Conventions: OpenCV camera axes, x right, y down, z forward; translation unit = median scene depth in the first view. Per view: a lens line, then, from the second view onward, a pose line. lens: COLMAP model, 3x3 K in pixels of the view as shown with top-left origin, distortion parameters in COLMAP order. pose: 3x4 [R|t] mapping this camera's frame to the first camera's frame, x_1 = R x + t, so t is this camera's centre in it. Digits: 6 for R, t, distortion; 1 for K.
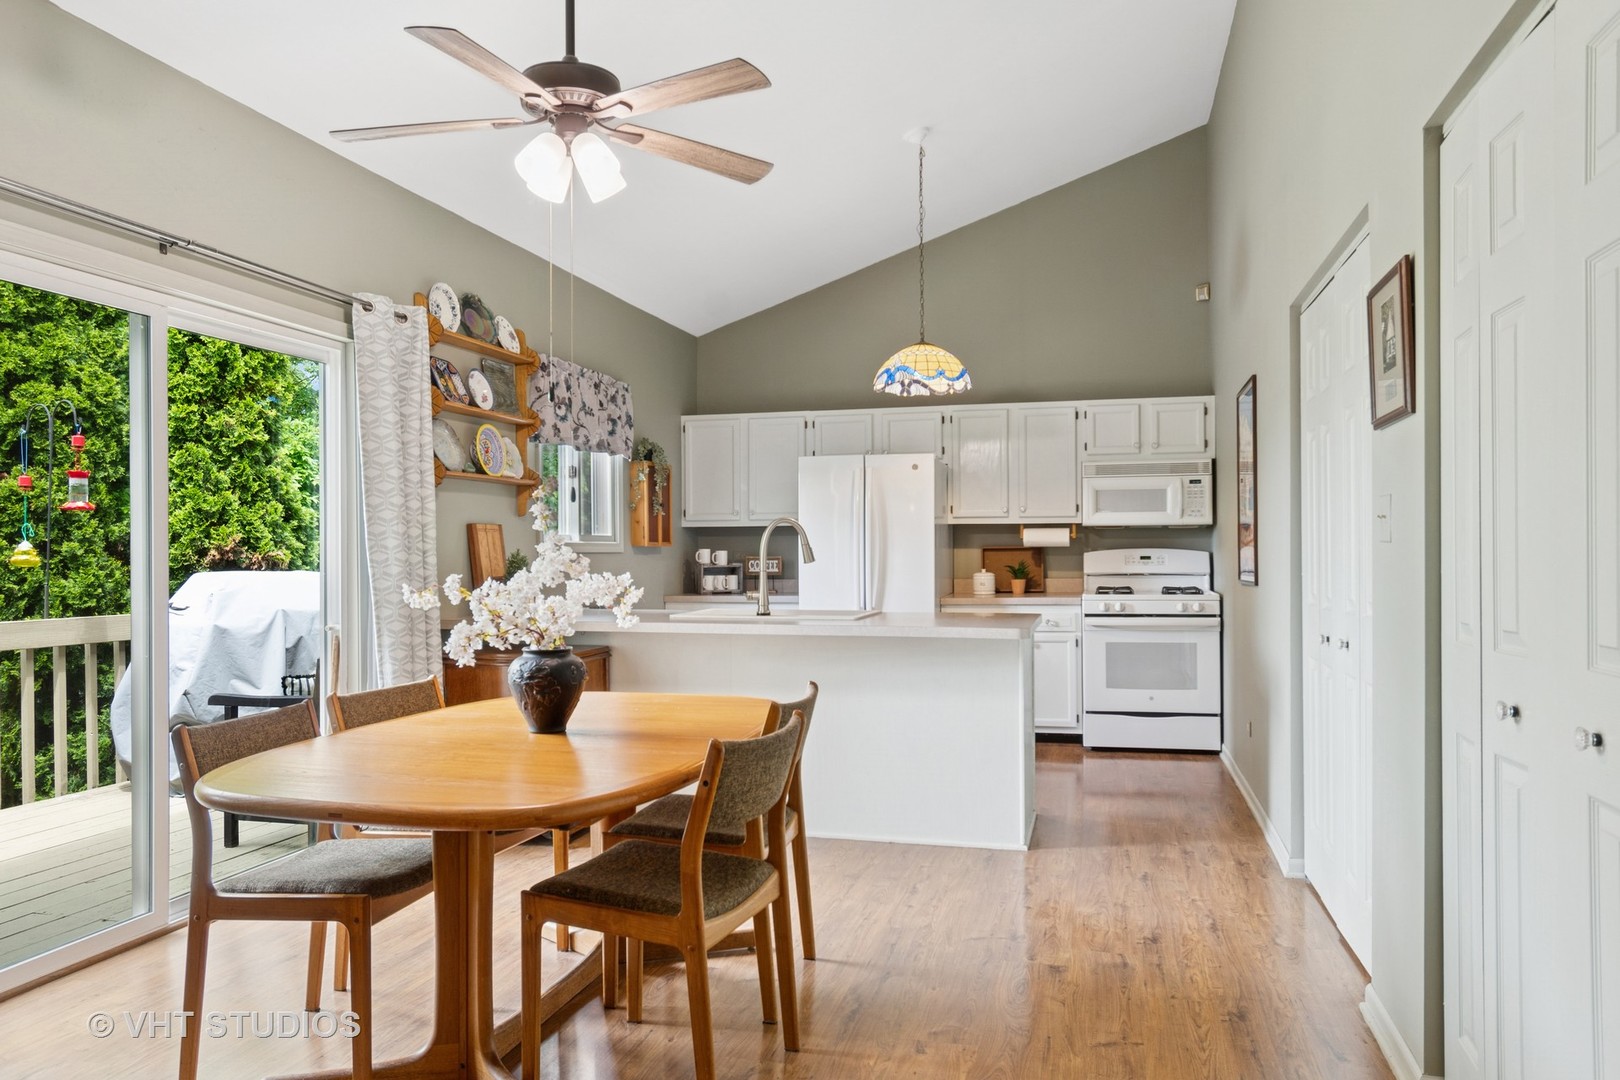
lens RADIAL K [[1088.9, 0, 814.9], [0, 1088.9, 547.7], [0, 0, 1]] dist [-0.006998, 0.001004]
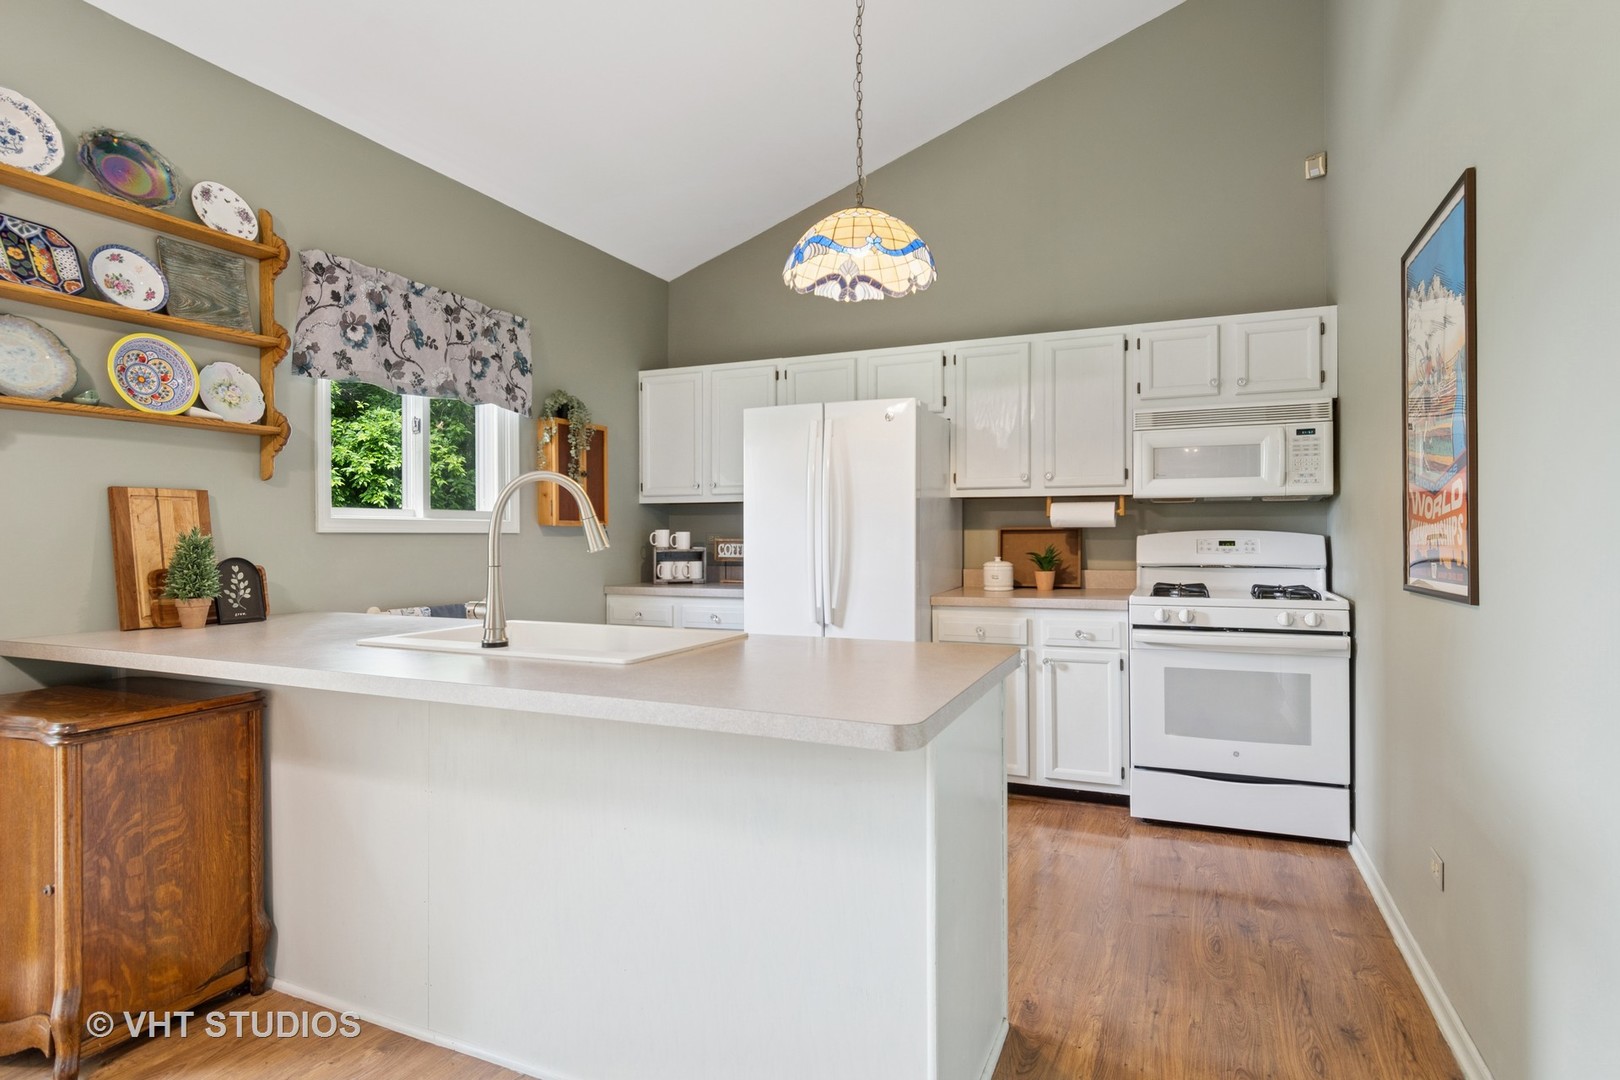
lens RADIAL K [[864.6, 0, 803.6], [0, 864.6, 533.7], [0, 0, 1]] dist [0.003303, -0.000069]
pose [[0.987594, 0.003397, -0.156991, 0.122976], [-0.002913, 0.999990, 0.003311, 0.002001], [0.157000, -0.002812, 0.987595, 0.410053]]
